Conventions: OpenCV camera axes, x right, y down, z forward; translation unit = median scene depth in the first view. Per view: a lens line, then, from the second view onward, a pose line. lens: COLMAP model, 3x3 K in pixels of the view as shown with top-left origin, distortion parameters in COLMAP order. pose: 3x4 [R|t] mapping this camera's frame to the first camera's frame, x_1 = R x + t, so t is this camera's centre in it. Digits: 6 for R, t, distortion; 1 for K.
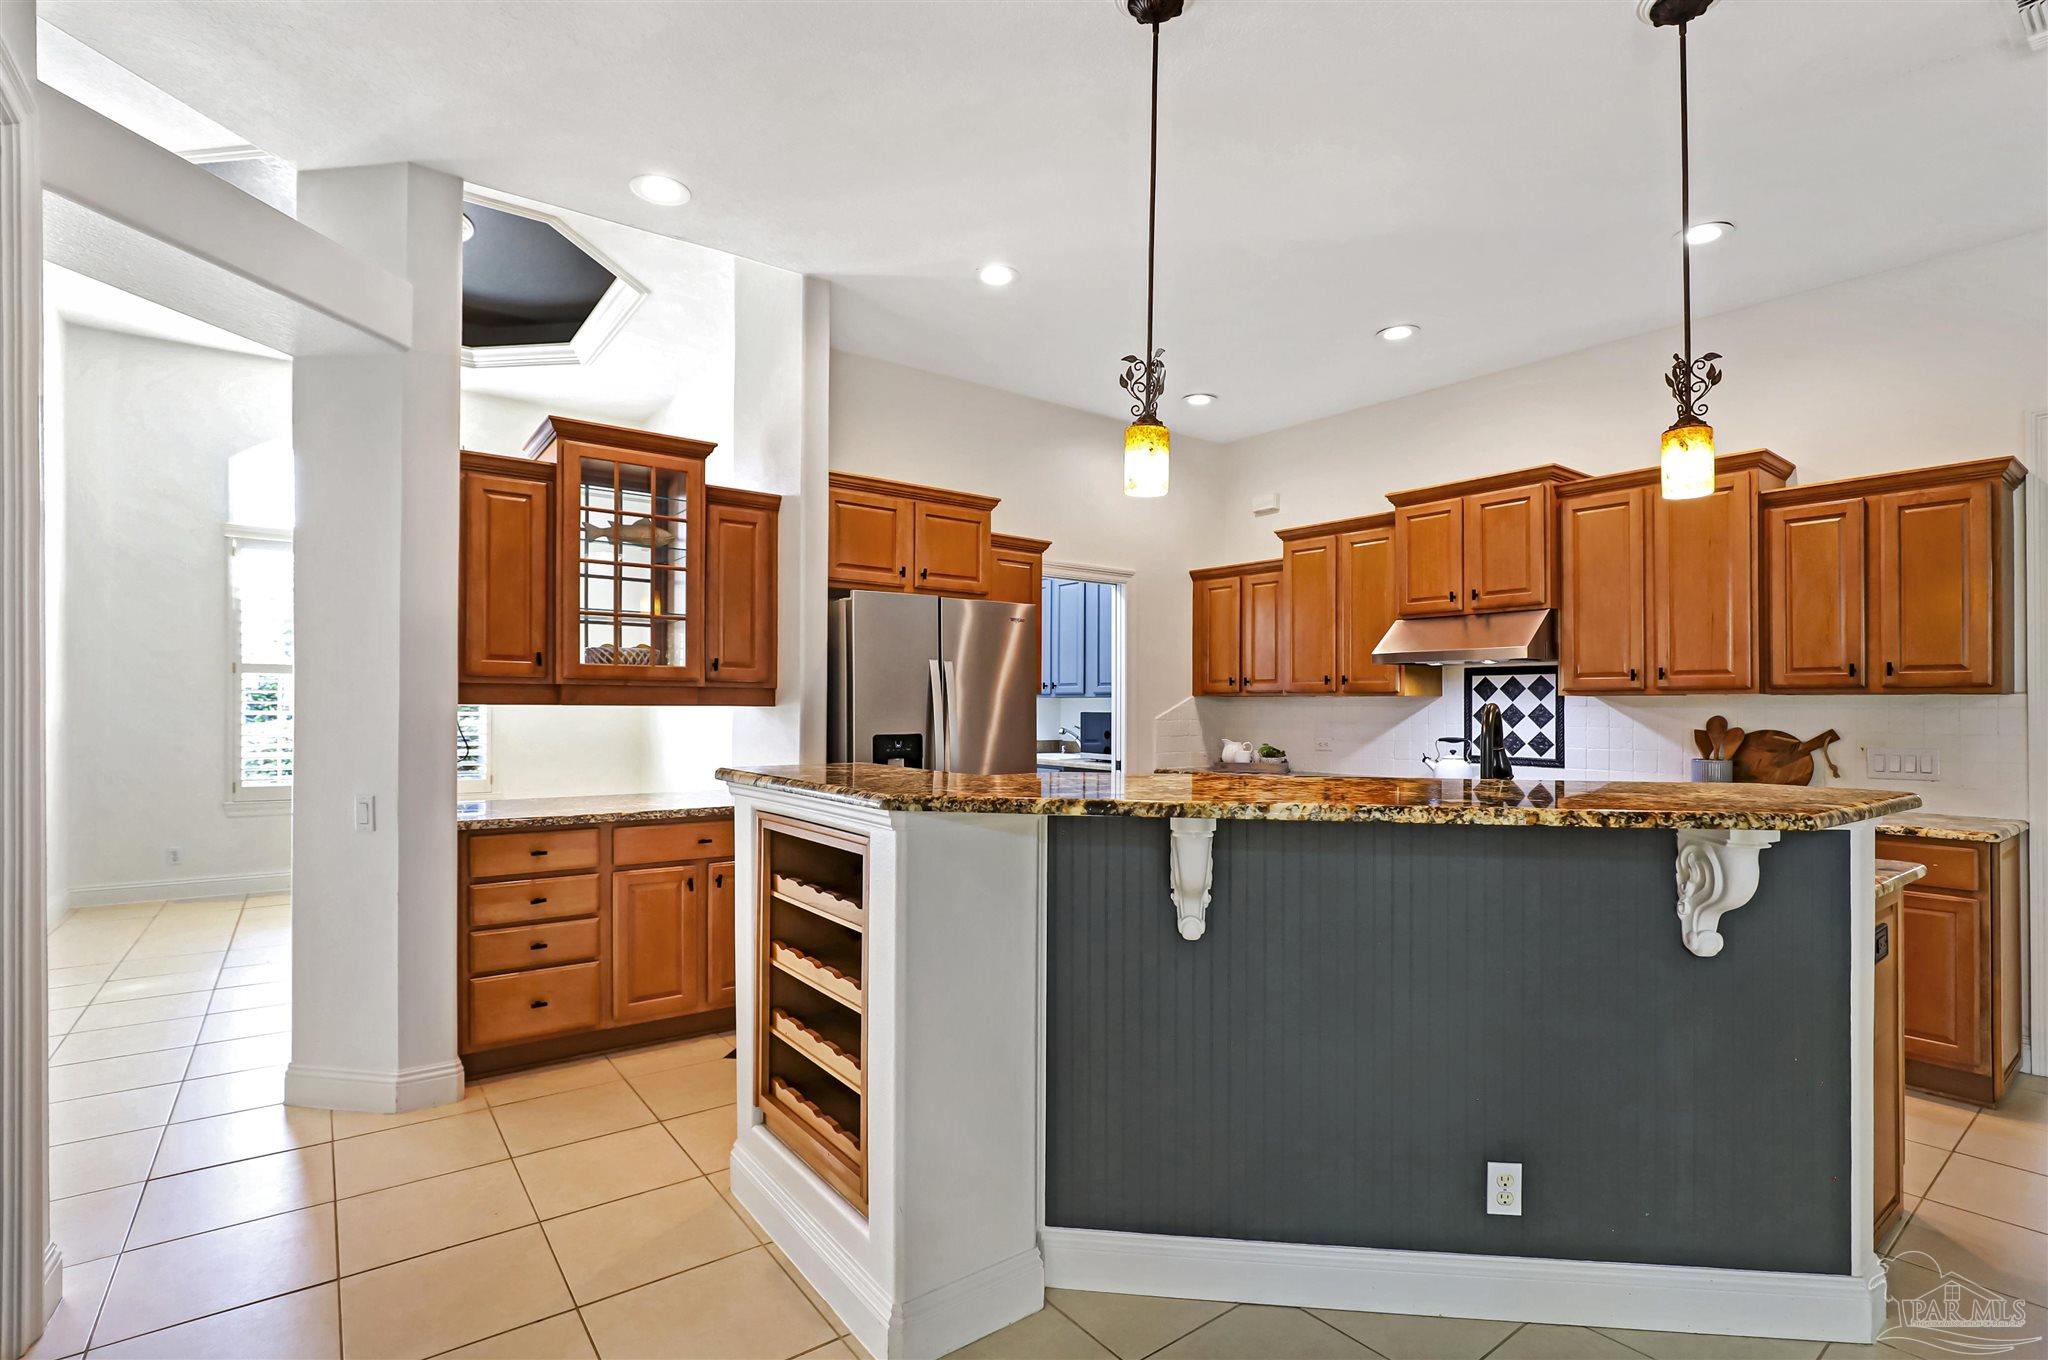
lens RADIAL K [[961.7, 0, 1020.8], [0, 961.7, 694.2], [0, 0, 1]] dist [-0.017078, 0.000368]
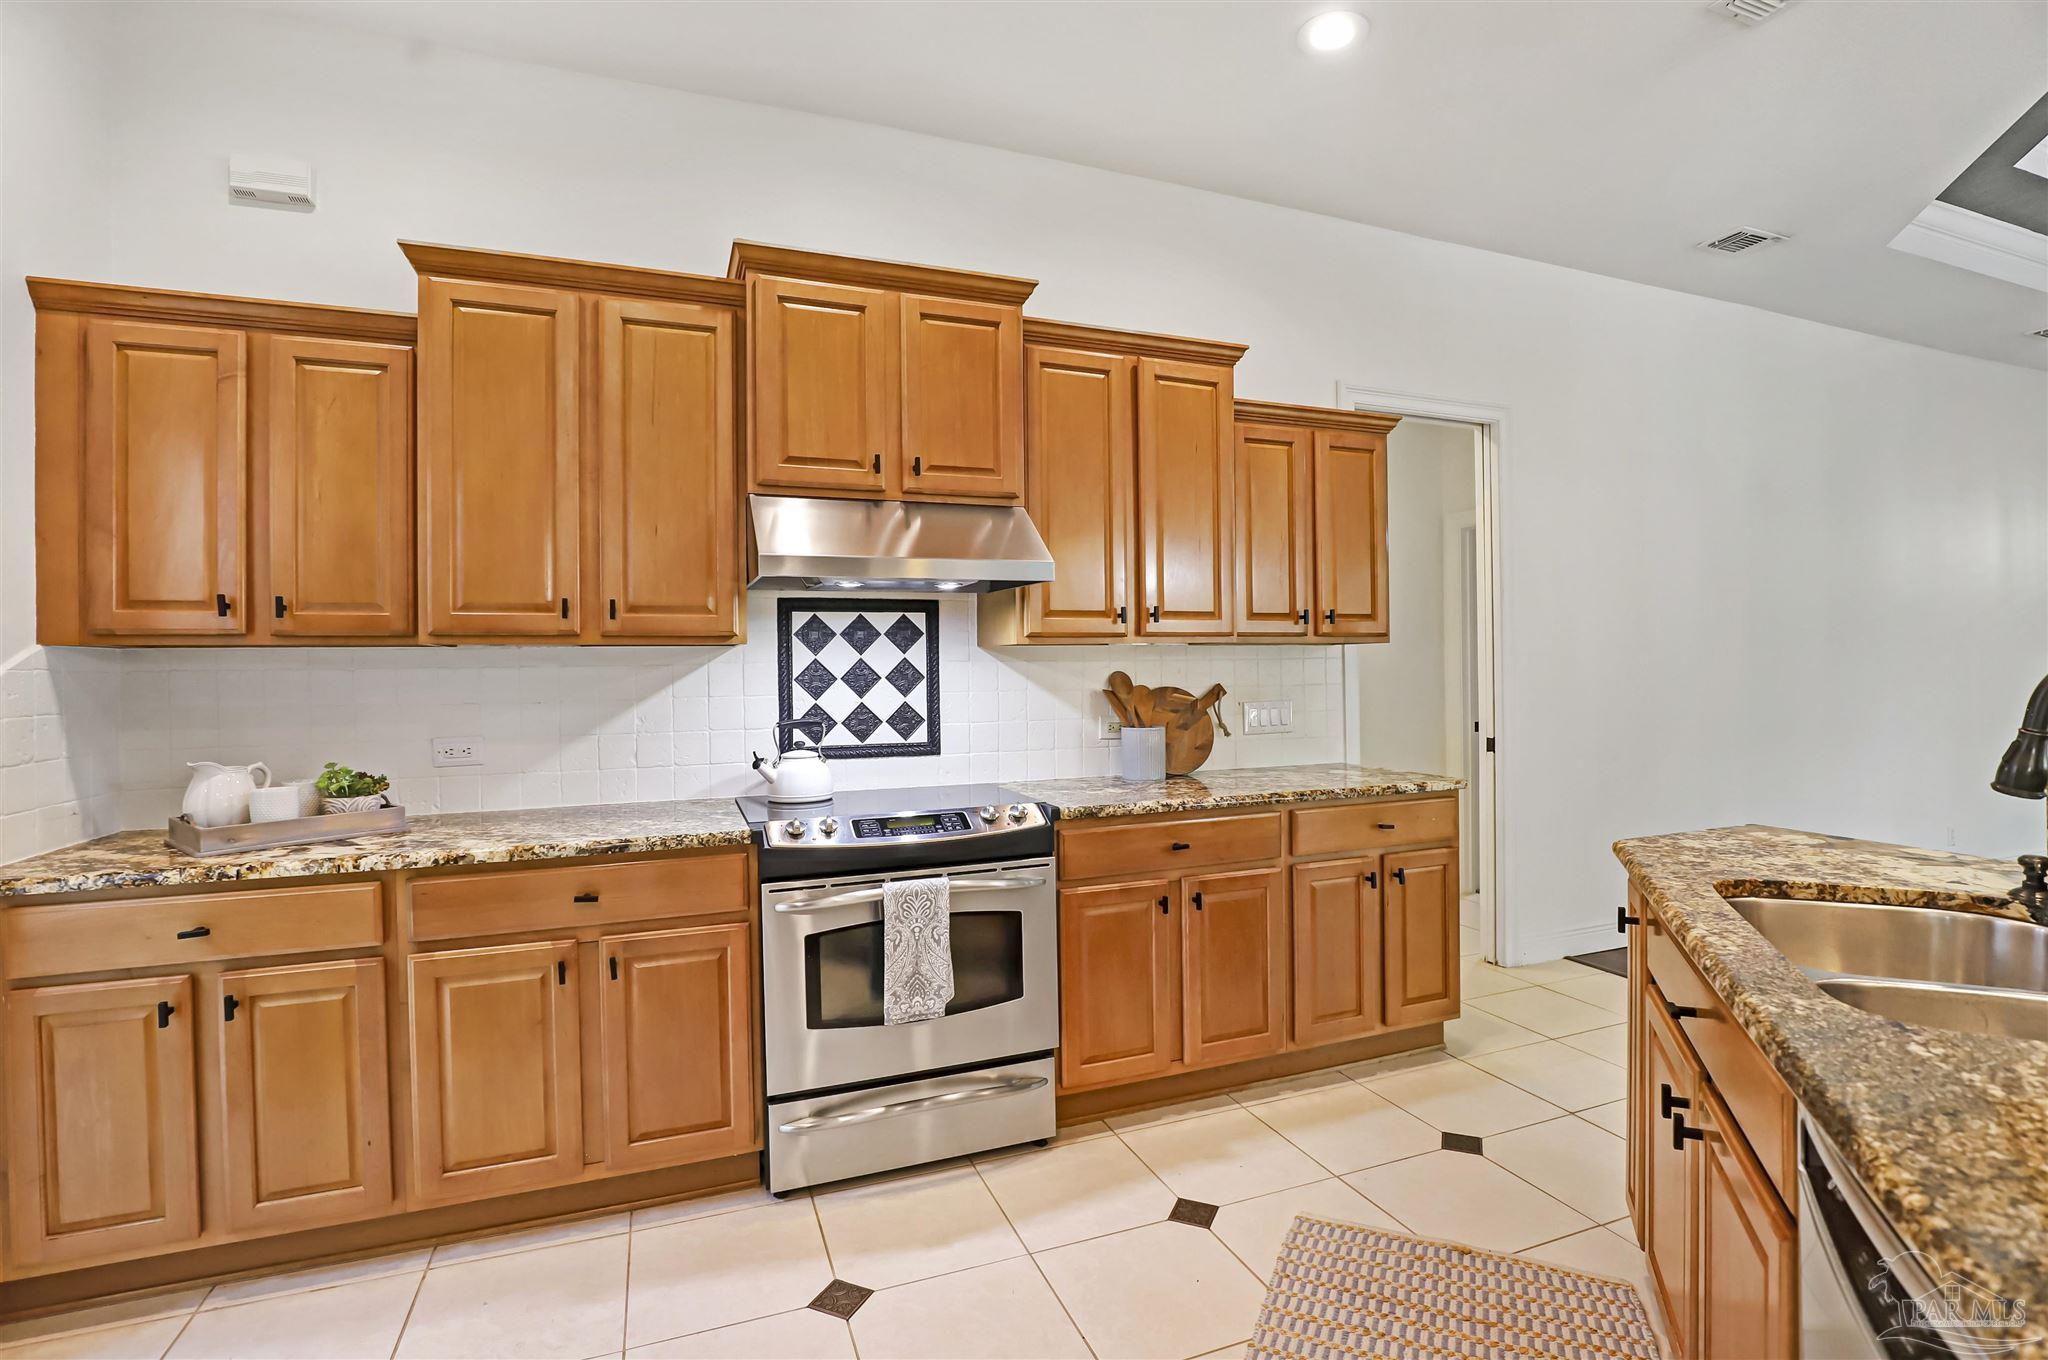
lens RADIAL K [[961.7, 0, 1015.7], [0, 961.7, 660.9], [0, 0, 1]] dist [-0.017078, 0.000368]
pose [[0.290566, -0.013169, 0.956764, -0.054733], [-0.000670, 0.999902, 0.013966, 0.002756], [-0.956855, -0.004699, 0.290529, 0.727322]]
